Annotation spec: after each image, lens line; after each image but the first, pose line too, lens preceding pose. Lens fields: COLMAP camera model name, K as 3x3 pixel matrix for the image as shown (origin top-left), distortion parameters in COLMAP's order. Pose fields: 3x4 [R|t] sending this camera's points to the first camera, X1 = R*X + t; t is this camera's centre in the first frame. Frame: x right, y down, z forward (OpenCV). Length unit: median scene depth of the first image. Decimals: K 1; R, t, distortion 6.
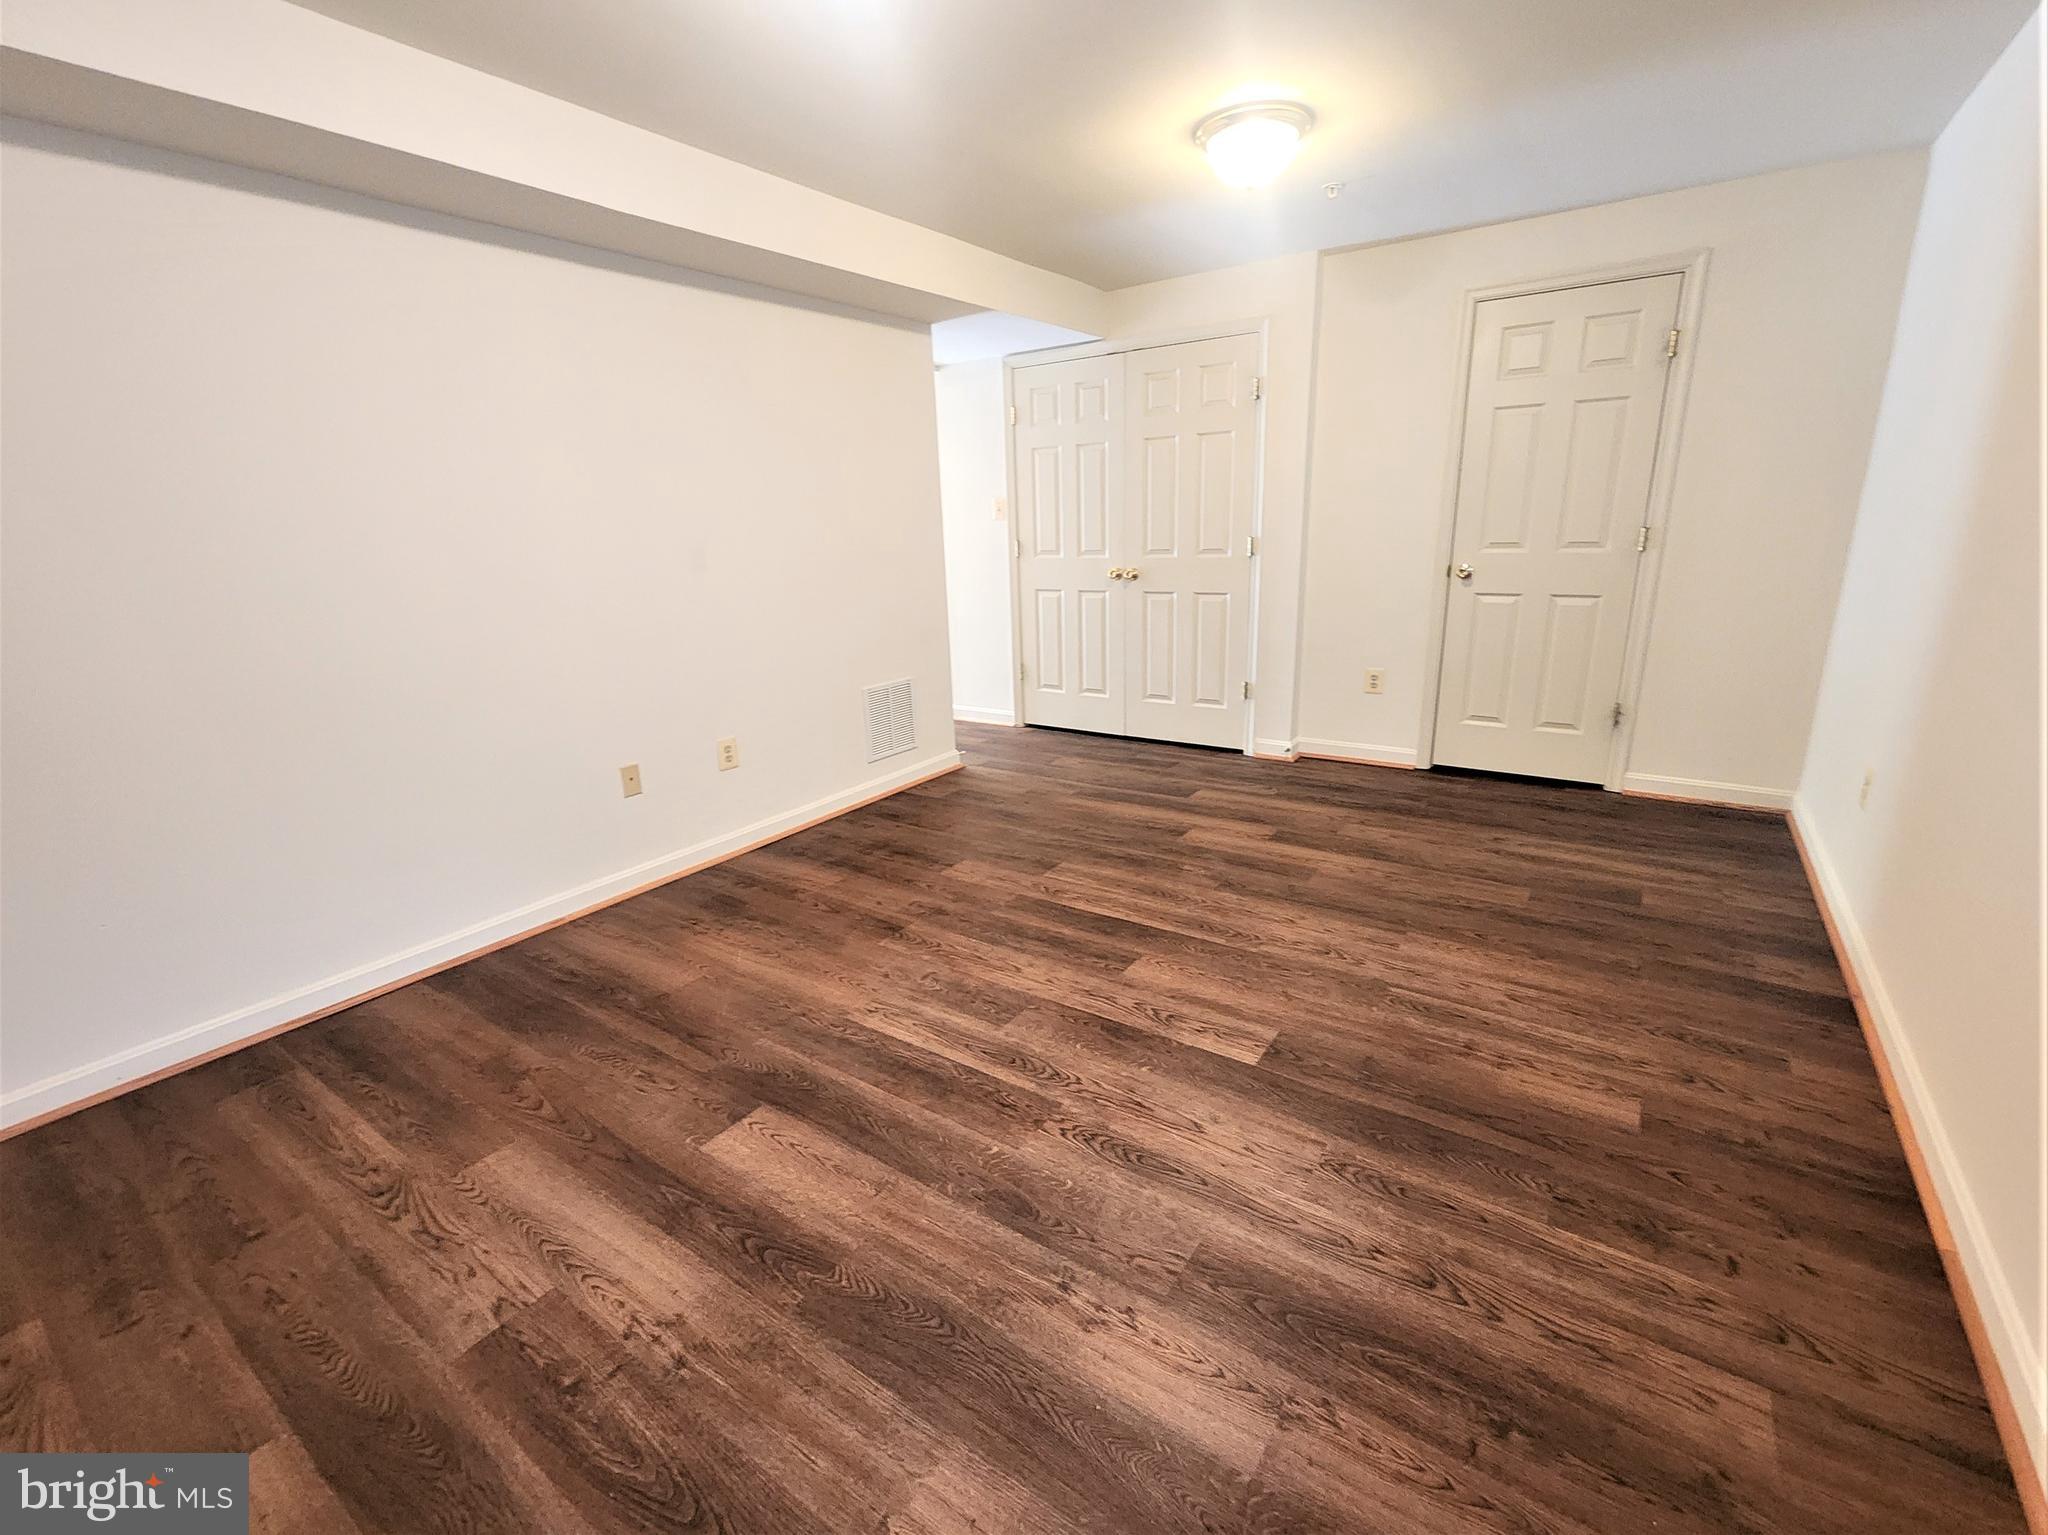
lens RADIAL K [[888.9, 0, 1024.0], [0, 888.9, 759.6], [0, 0, 1]] dist [-0.001610, -0.001493]
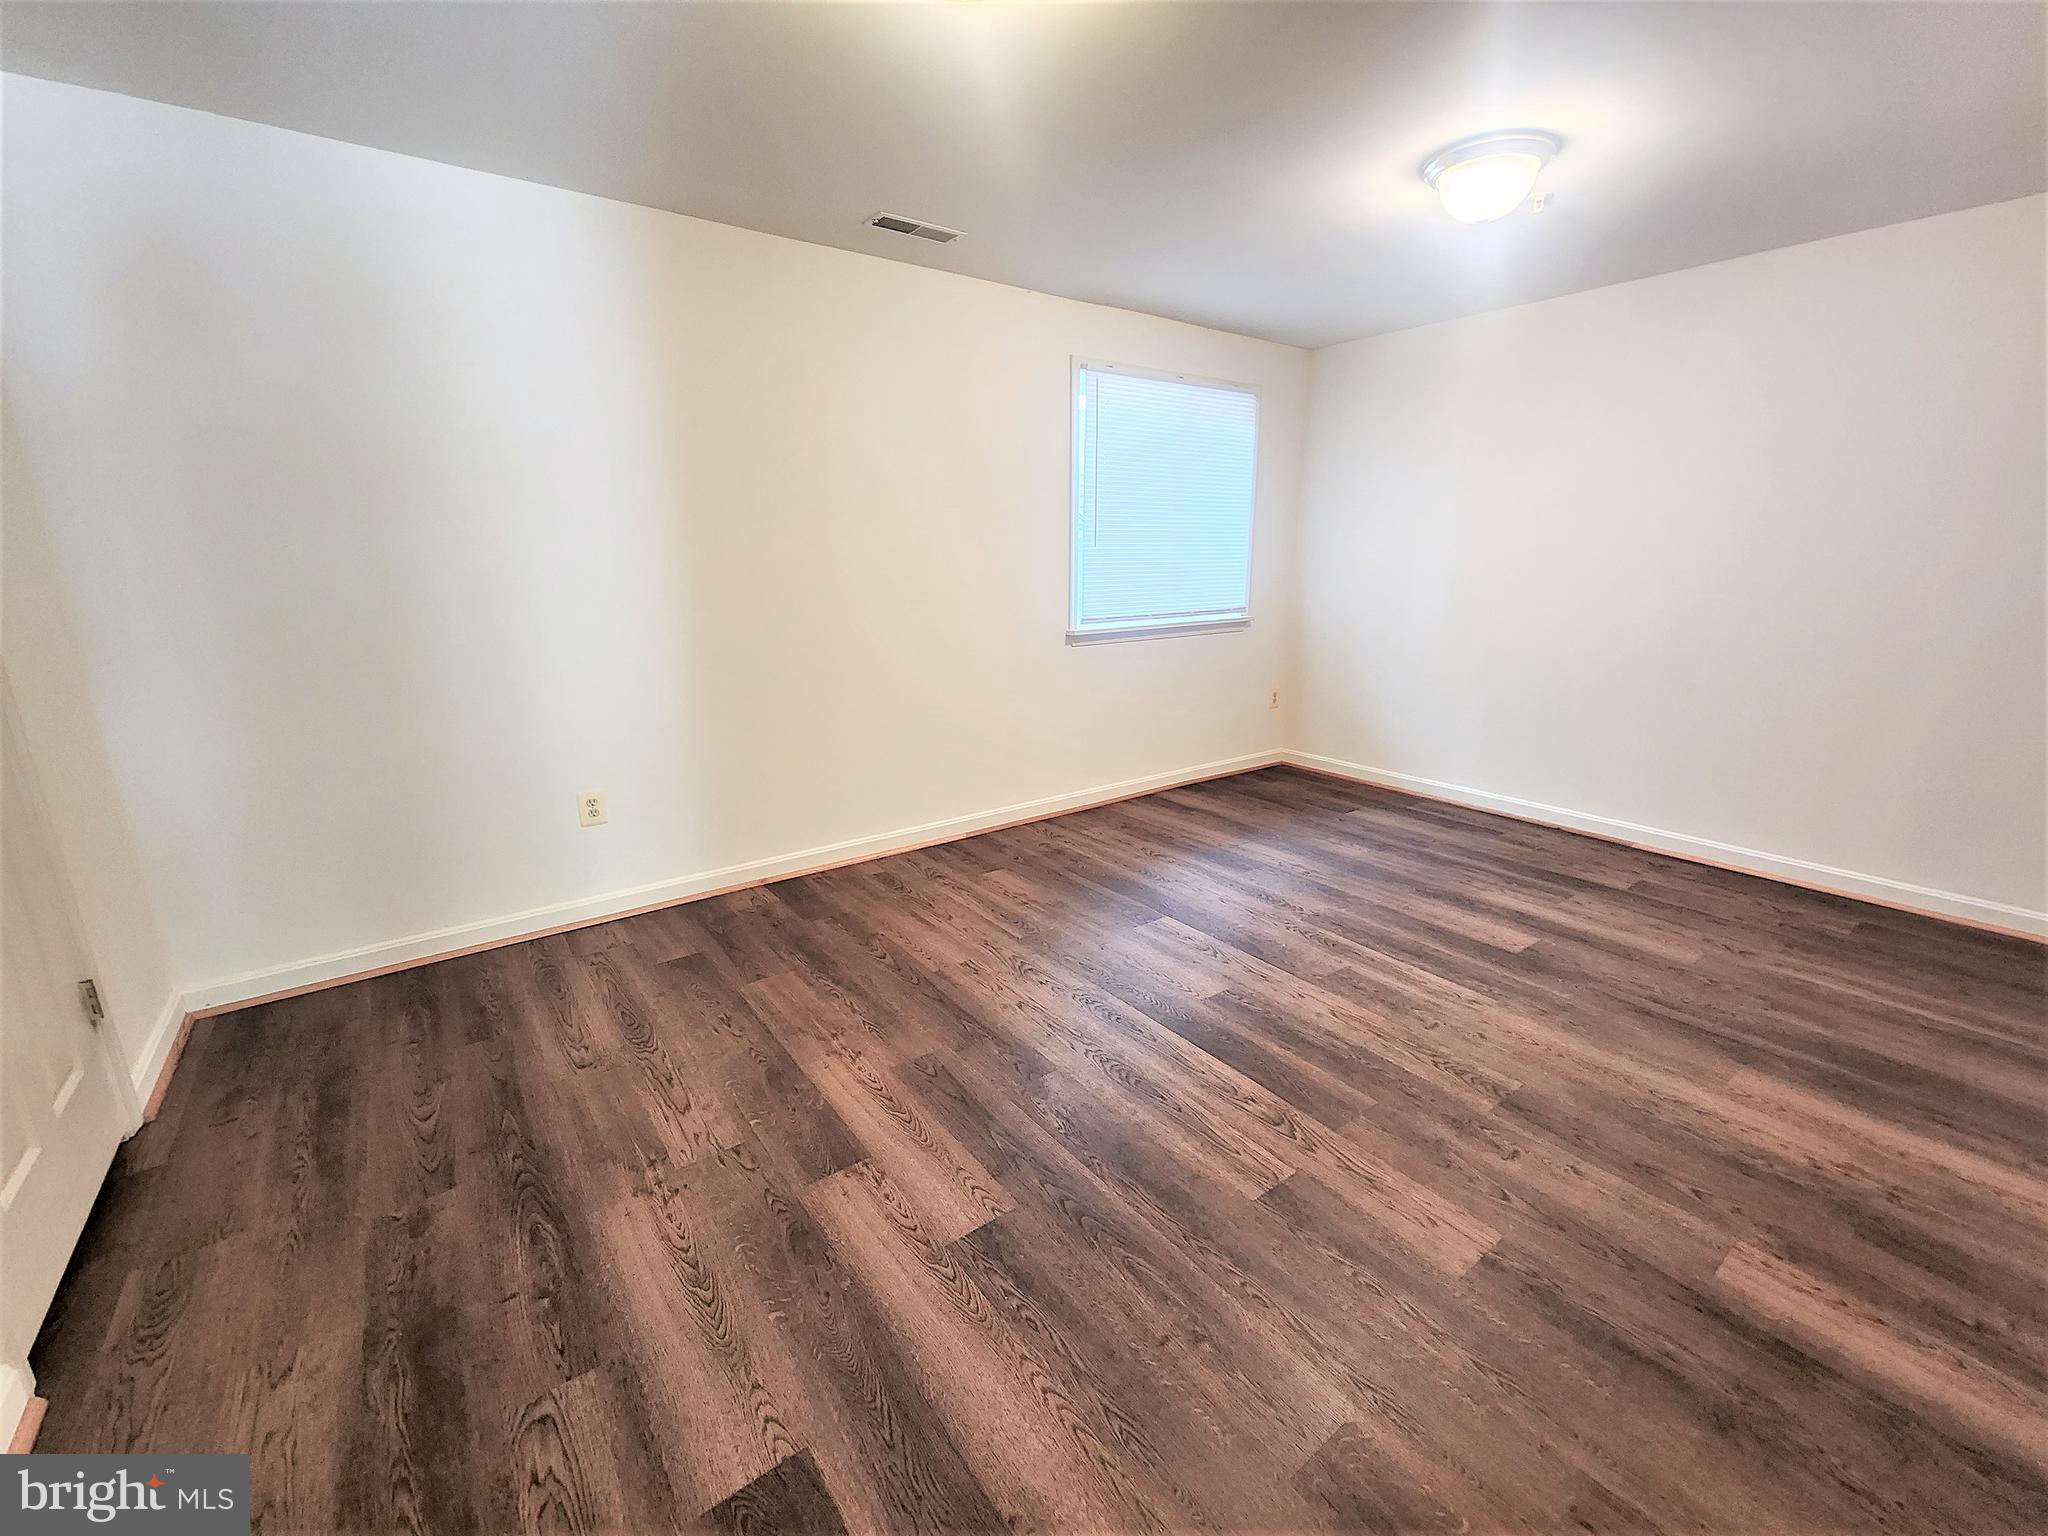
lens RADIAL K [[845.8, 0, 1020.9], [0, 845.8, 758.7], [0, 0, 1]] dist [0.002057, -0.002987]
pose [[-0.944963, -0.039123, 0.324831, 0.029338], [0.123336, 0.876985, 0.464419, -0.529374], [-0.303041, 0.478922, -0.823893, 1.879086]]
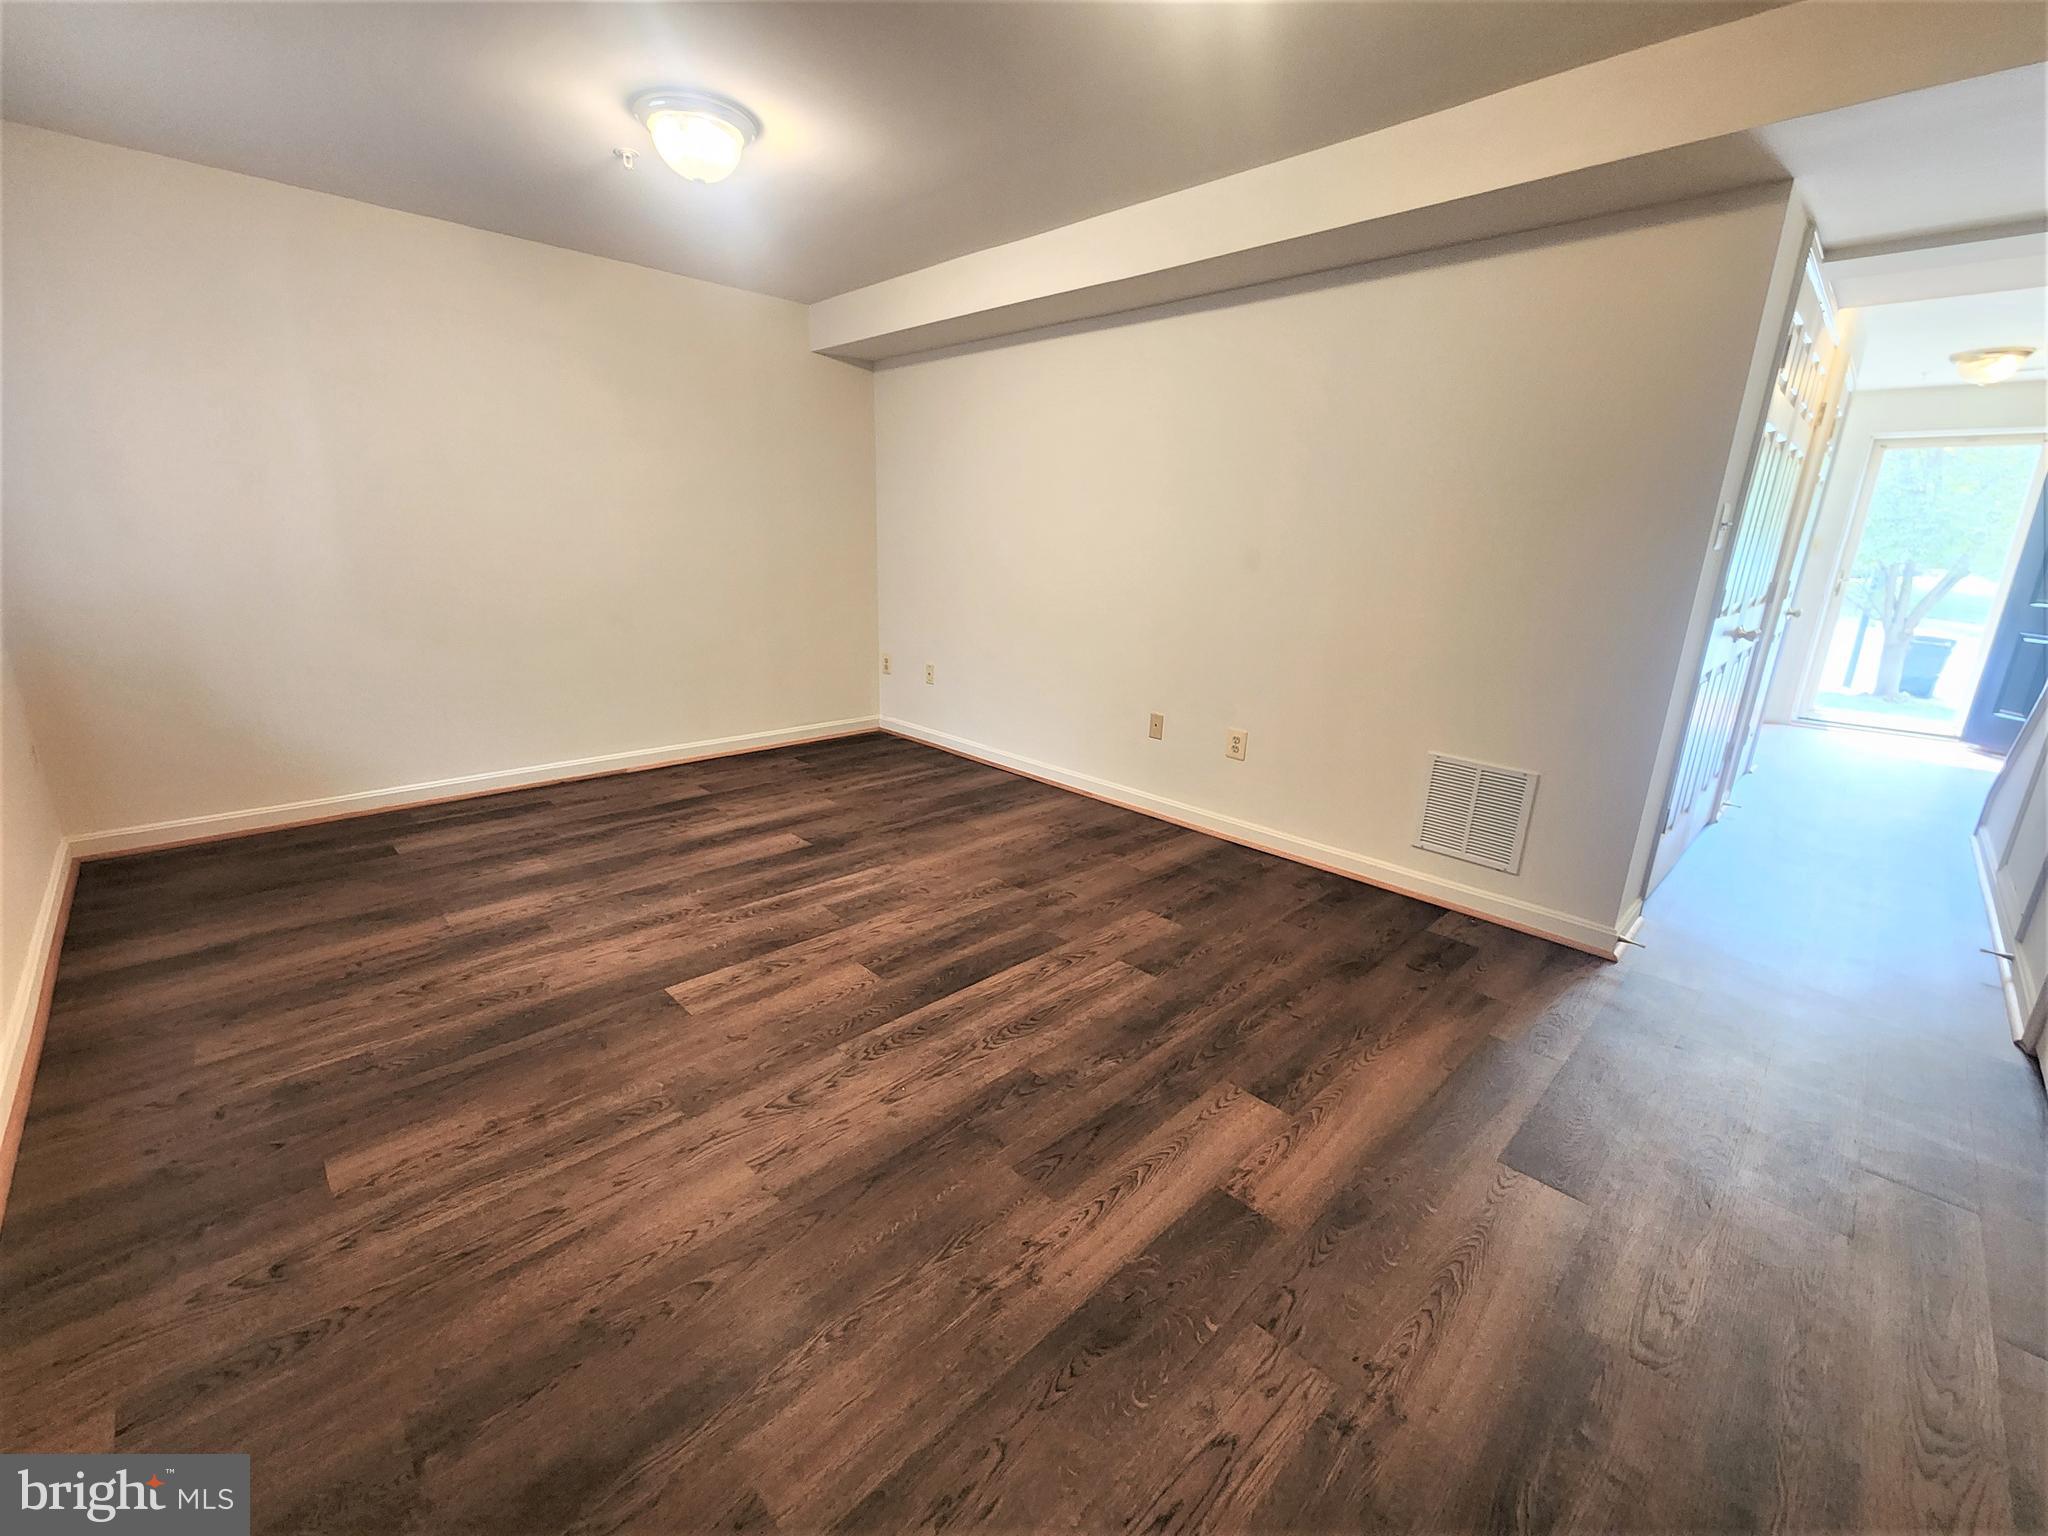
lens RADIAL K [[845.8, 0, 1022.0], [0, 845.8, 763.9], [0, 0, 1]] dist [0.002057, -0.002987]
pose [[-0.188974, 0.286810, -0.939164, 0.978151], [-0.284052, 0.899544, 0.331866, -0.362974], [0.940002, 0.329486, -0.088522, 1.255032]]
